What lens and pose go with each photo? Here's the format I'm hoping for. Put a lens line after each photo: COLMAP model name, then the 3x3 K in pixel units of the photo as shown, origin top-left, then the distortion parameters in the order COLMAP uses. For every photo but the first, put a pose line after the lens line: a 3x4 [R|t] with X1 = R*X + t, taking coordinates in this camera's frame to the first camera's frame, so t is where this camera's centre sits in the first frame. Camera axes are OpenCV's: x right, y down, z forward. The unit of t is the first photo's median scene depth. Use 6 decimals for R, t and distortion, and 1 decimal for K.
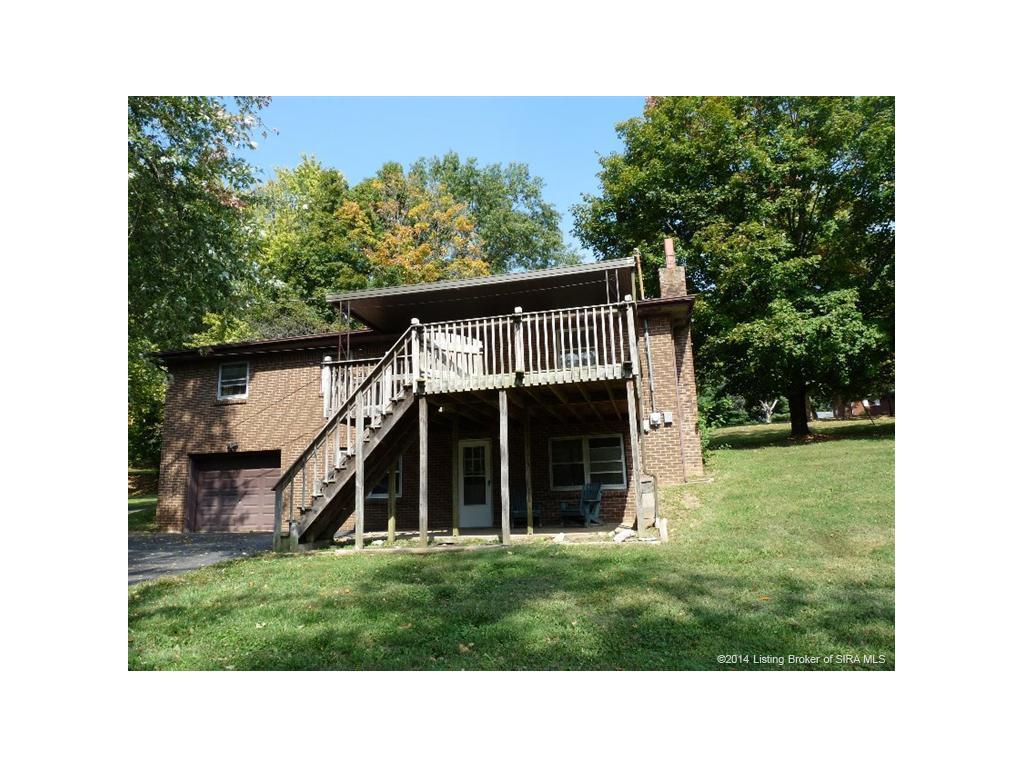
lens RADIAL K [[622.4, 0, 512.0], [0, 622.4, 384.0], [0, 0, 1]] dist [-0.009392, -0.002837]
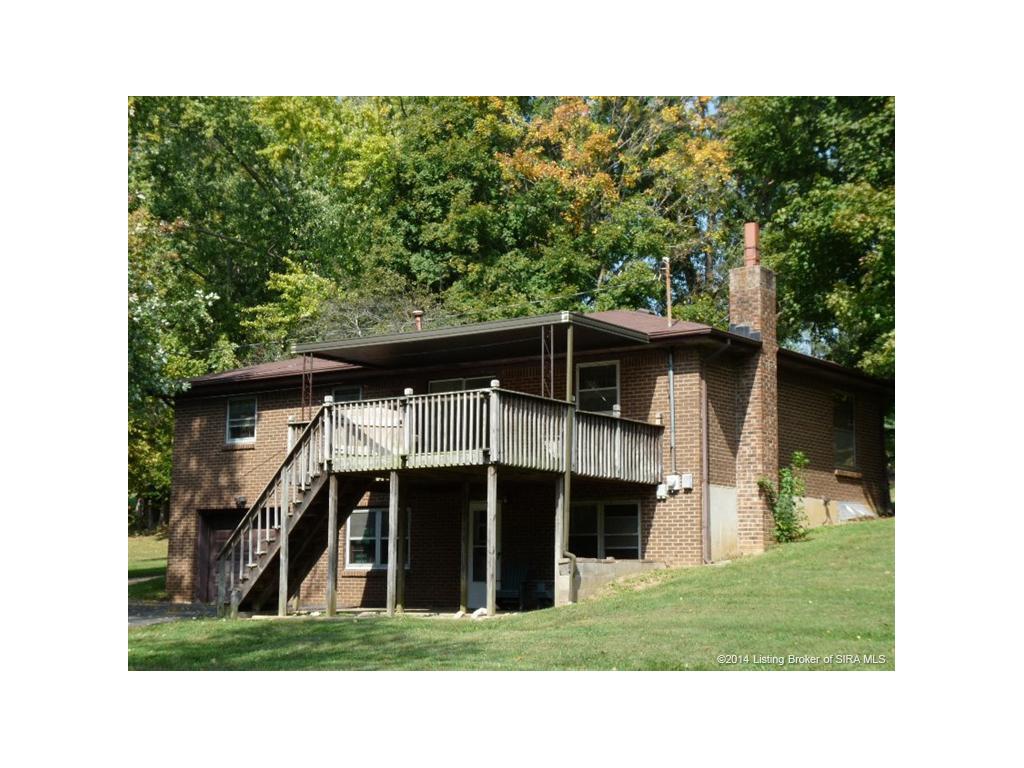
lens RADIAL K [[1688.3, 0, 512.0], [0, 1688.3, 384.0], [0, 0, 1]] dist [0.265543, 0.008040]
pose [[0.912226, -0.007604, -0.409618, 0.925626], [0.038531, 0.996988, 0.067303, -0.221850], [0.407873, -0.077178, 0.909771, -1.030945]]
